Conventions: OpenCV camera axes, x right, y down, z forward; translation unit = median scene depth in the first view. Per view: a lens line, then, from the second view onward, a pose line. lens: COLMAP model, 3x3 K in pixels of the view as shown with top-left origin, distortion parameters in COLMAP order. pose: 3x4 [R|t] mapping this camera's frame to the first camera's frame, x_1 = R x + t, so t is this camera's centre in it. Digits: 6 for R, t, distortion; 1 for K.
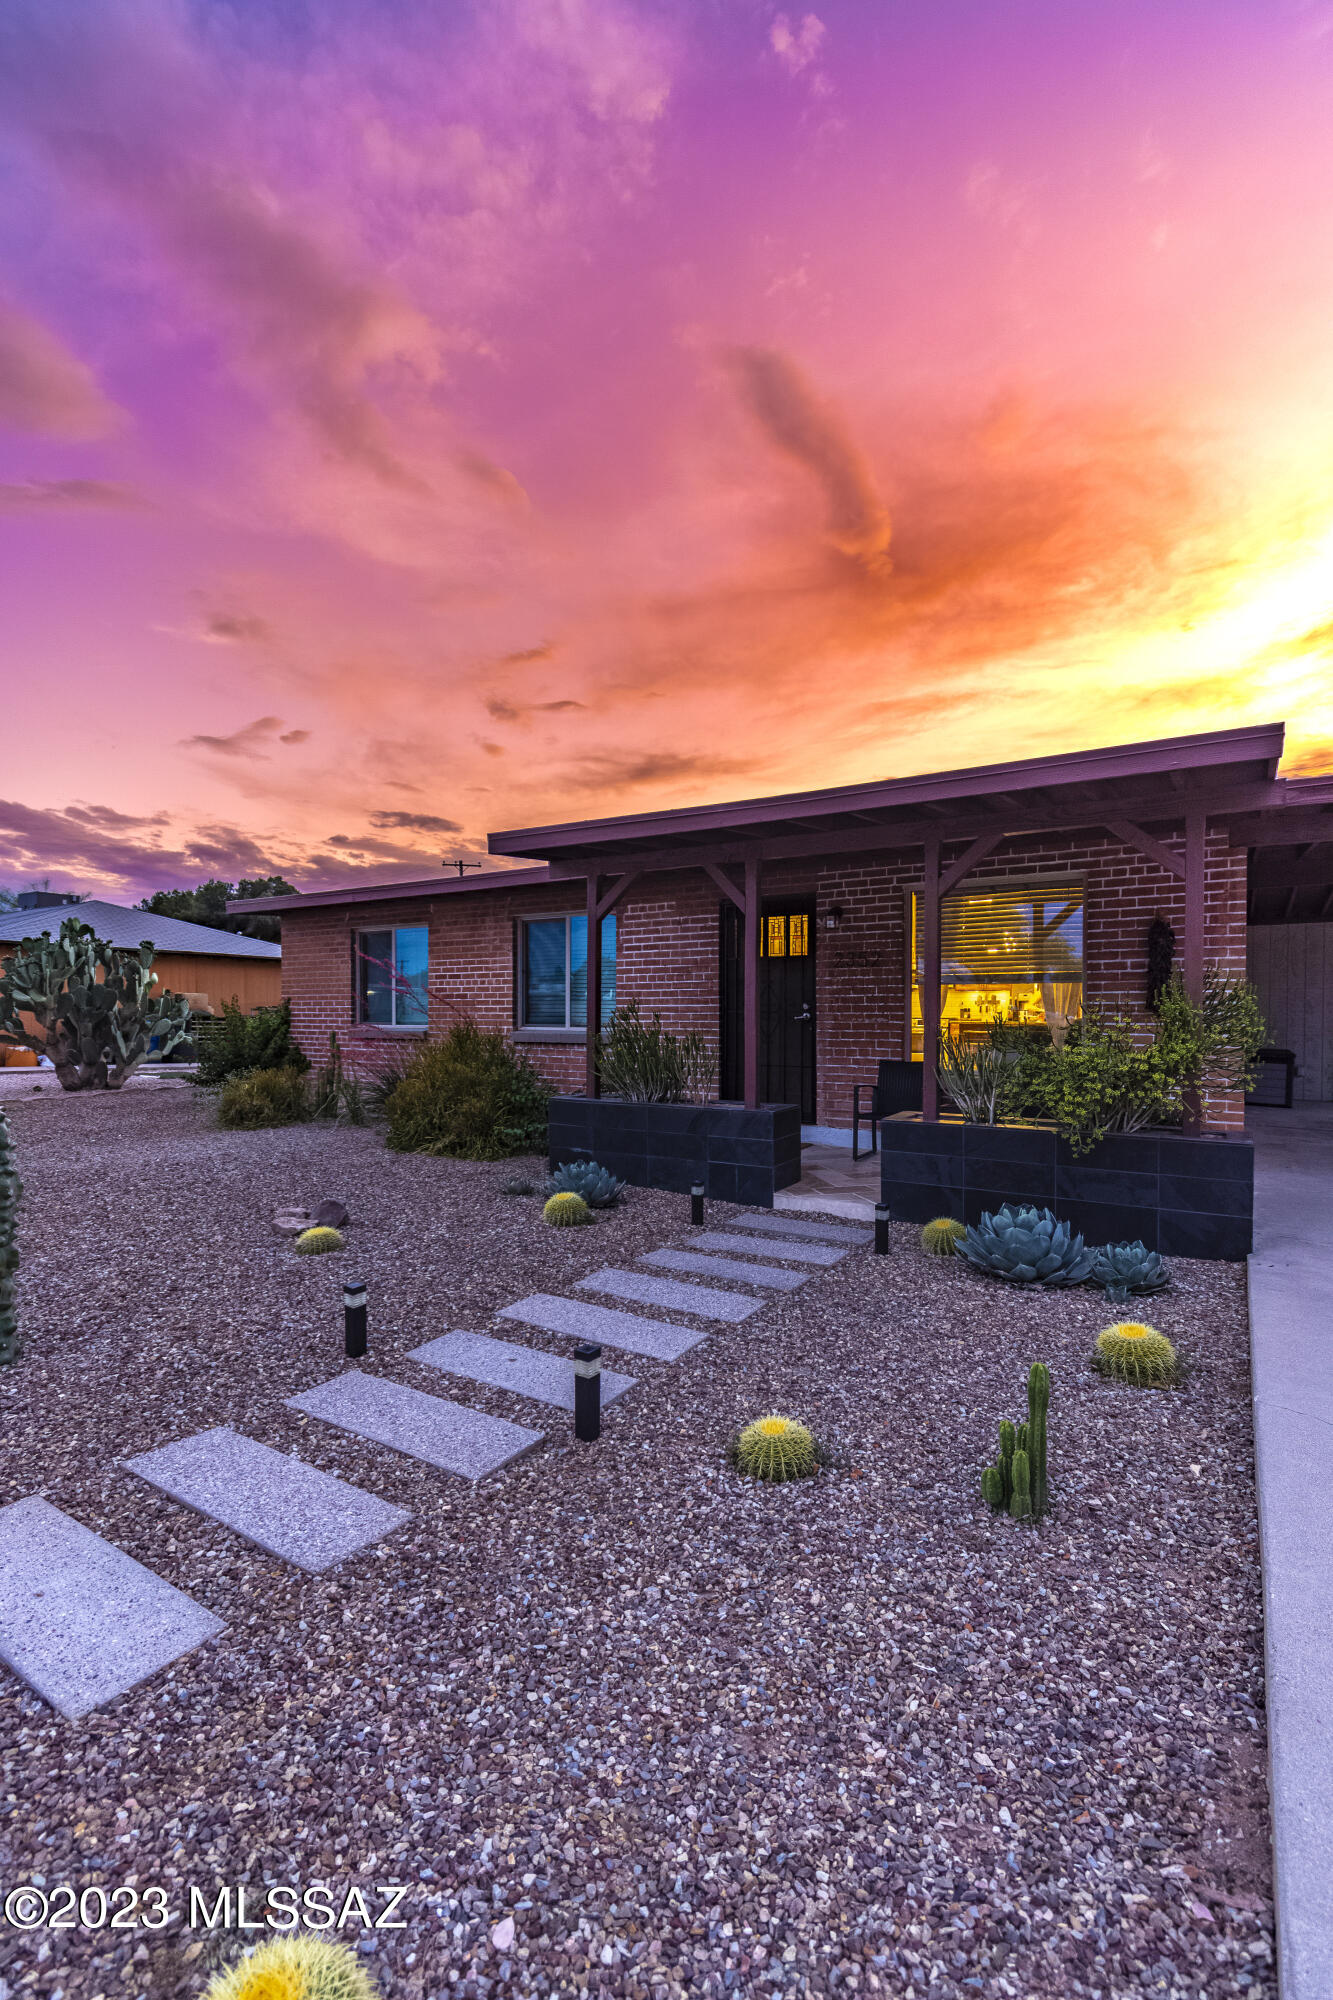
lens RADIAL K [[877.2, 0, 666.5], [0, 877.2, 1000.0], [0, 0, 1]] dist [-0.000096, -0.007203]
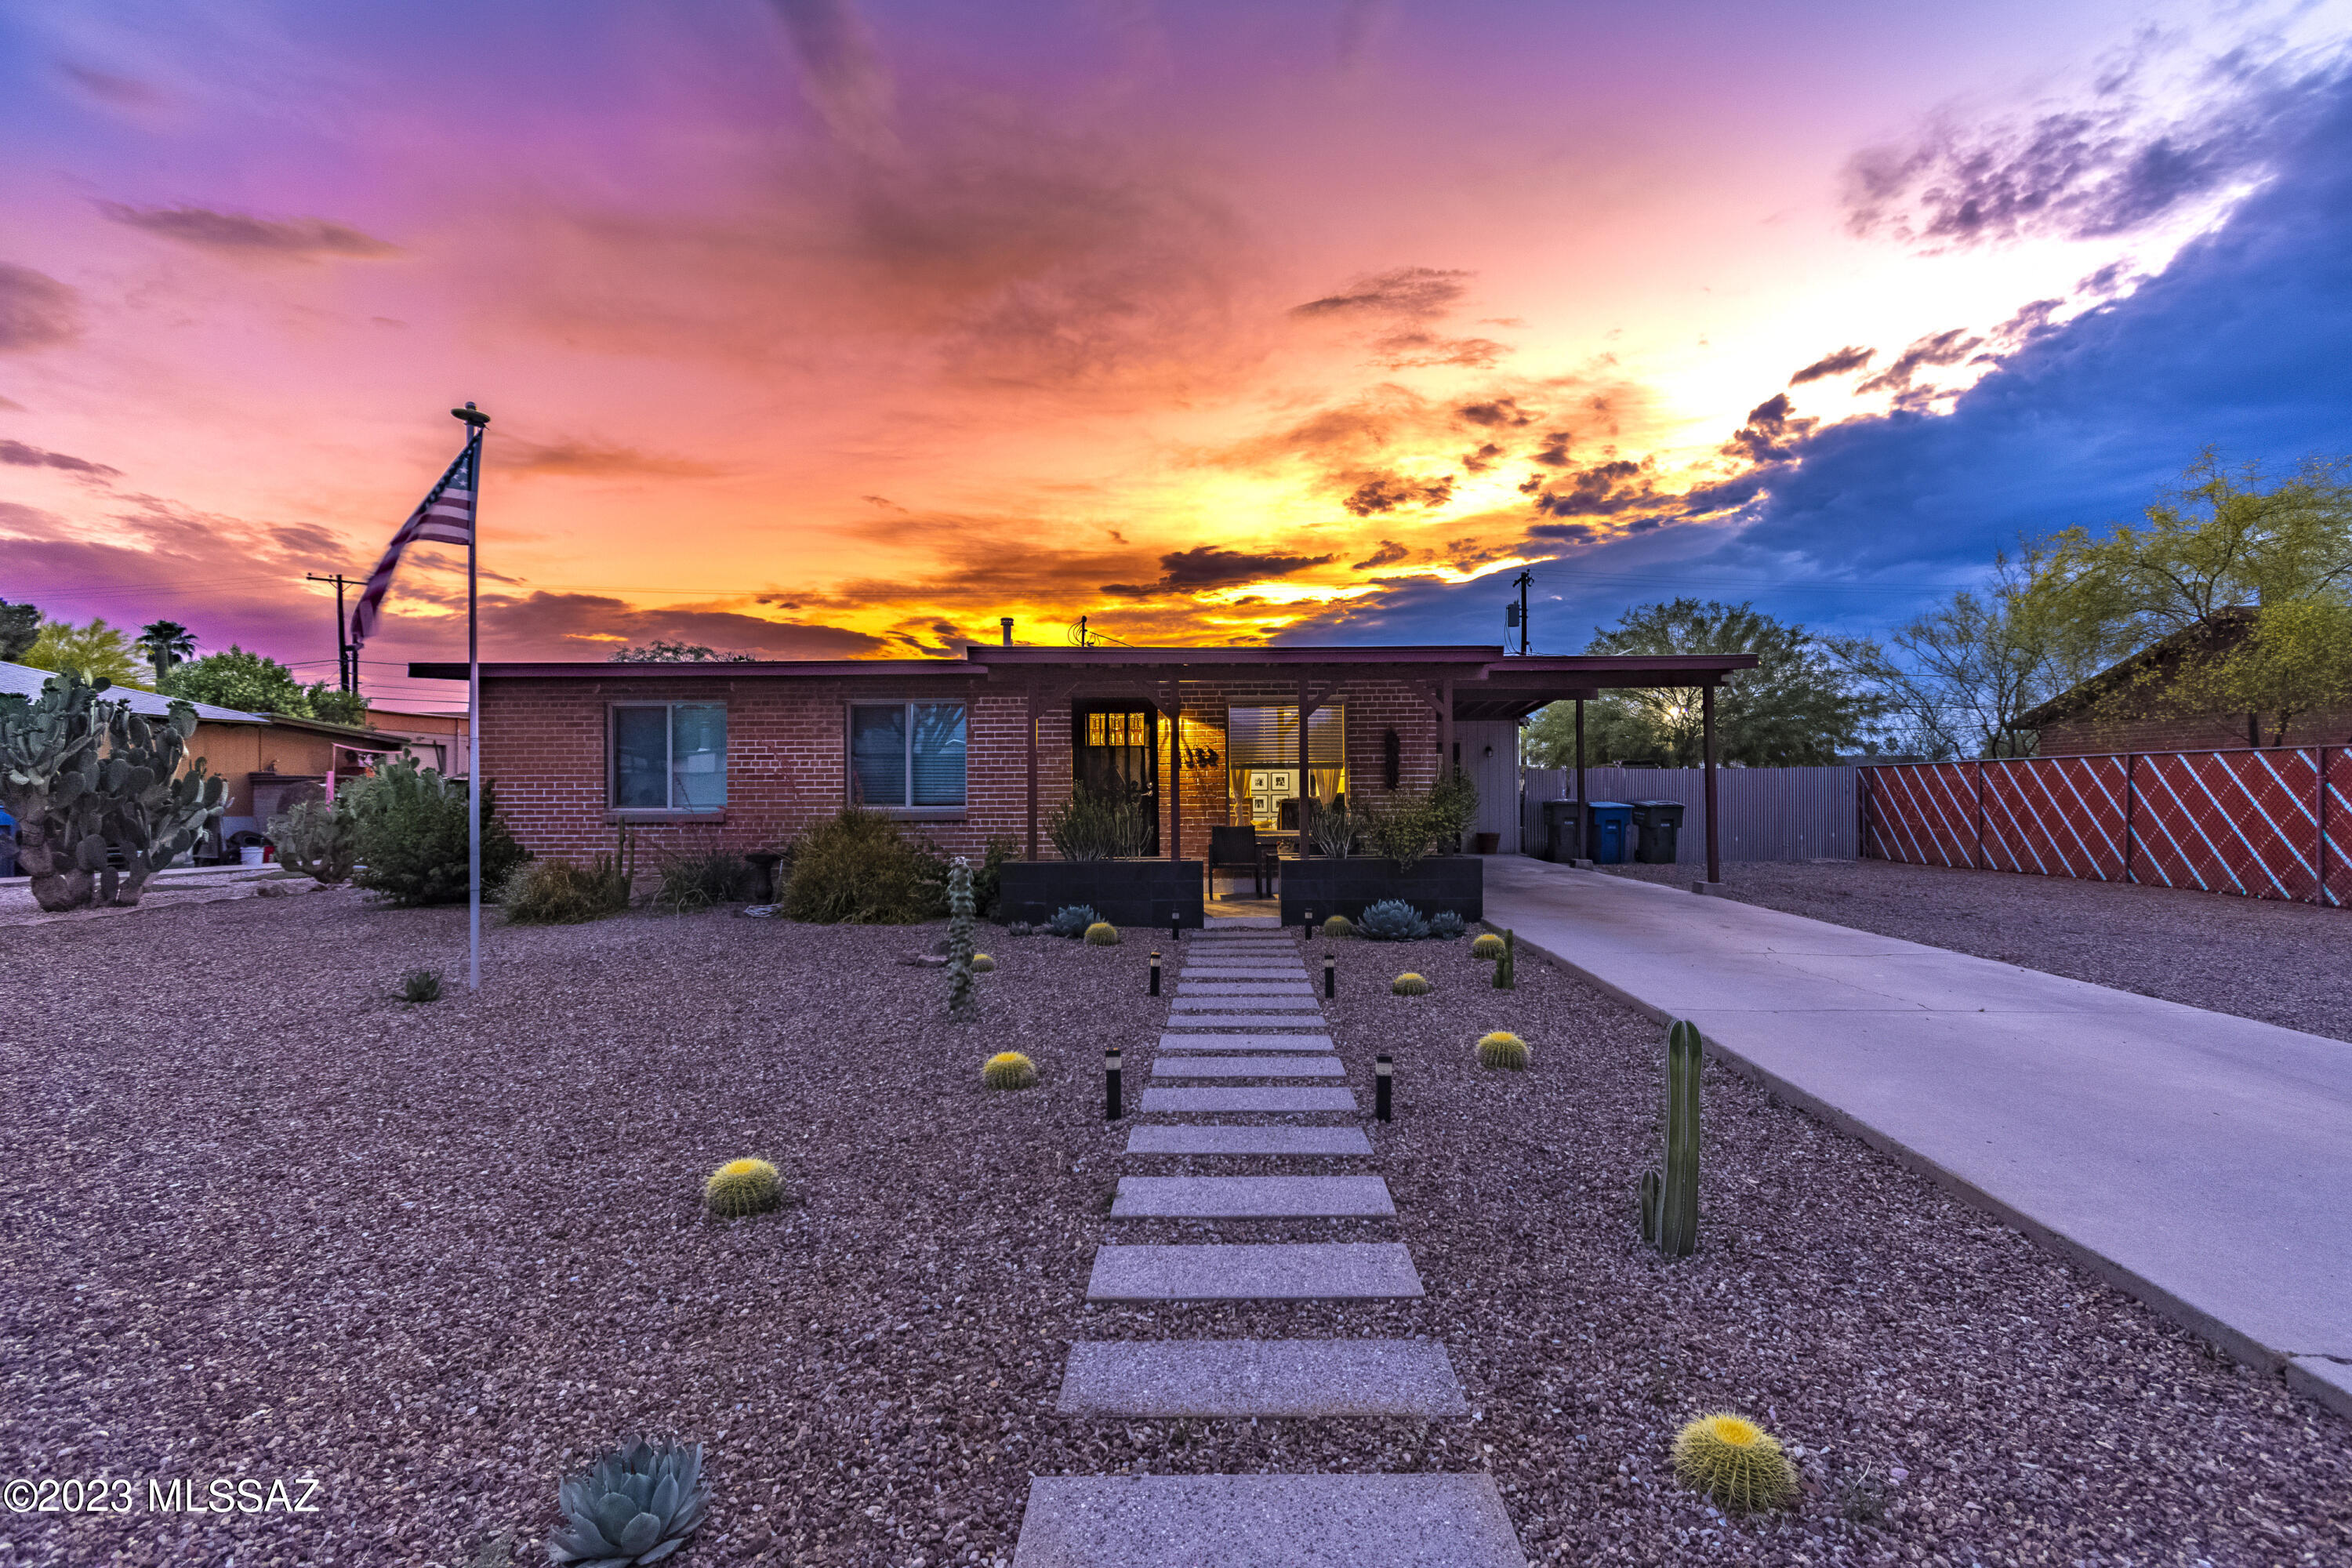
lens RADIAL K [[1031.5, 0, 1220.9], [0, 1031.5, 780.3], [0, 0, 1]] dist [-0.000096, -0.007203]
pose [[0.839200, -0.002756, 0.543816, -0.508421], [0.000235, 0.999989, 0.004705, -0.007238], [-0.543823, -0.003821, 0.839191, -0.279157]]
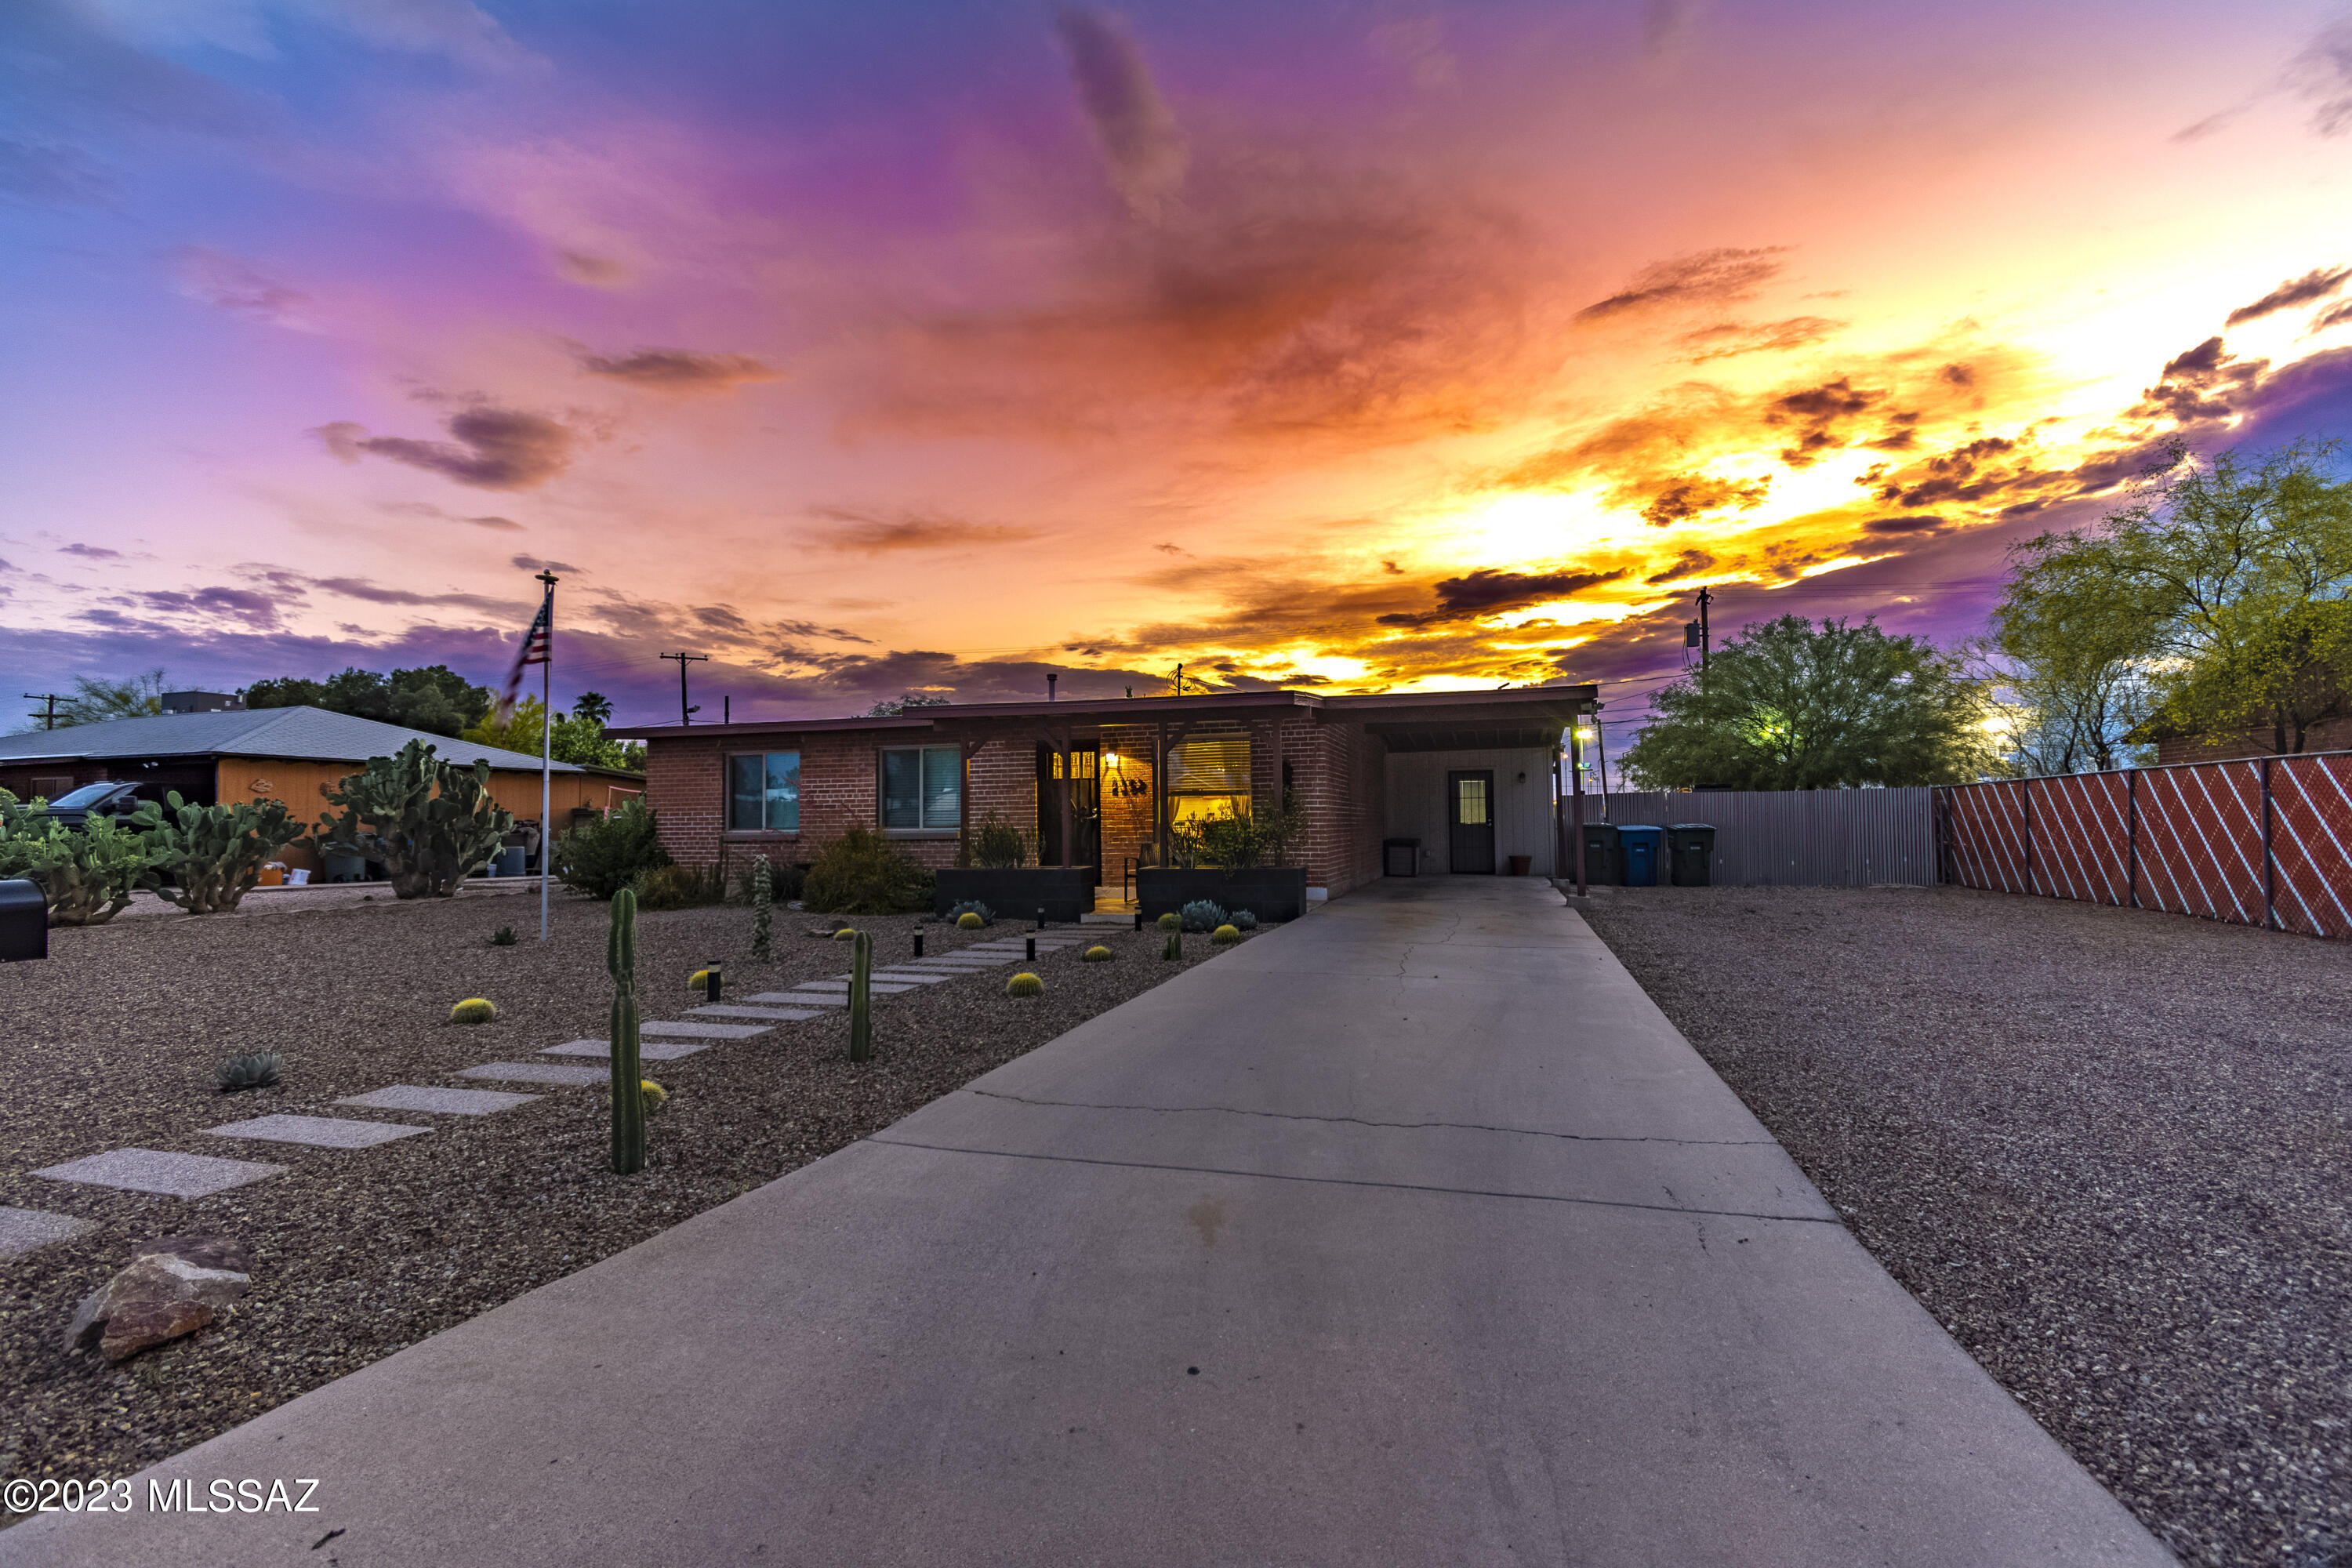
lens RADIAL K [[1031.5, 0, 1220.9], [0, 1031.5, 780.3], [0, 0, 1]] dist [-0.000096, -0.007203]
pose [[0.954986, -0.001346, 0.296649, -0.152824], [0.009851, 0.999582, -0.027177, 0.004507], [-0.296488, 0.028875, 0.954600, -0.736517]]
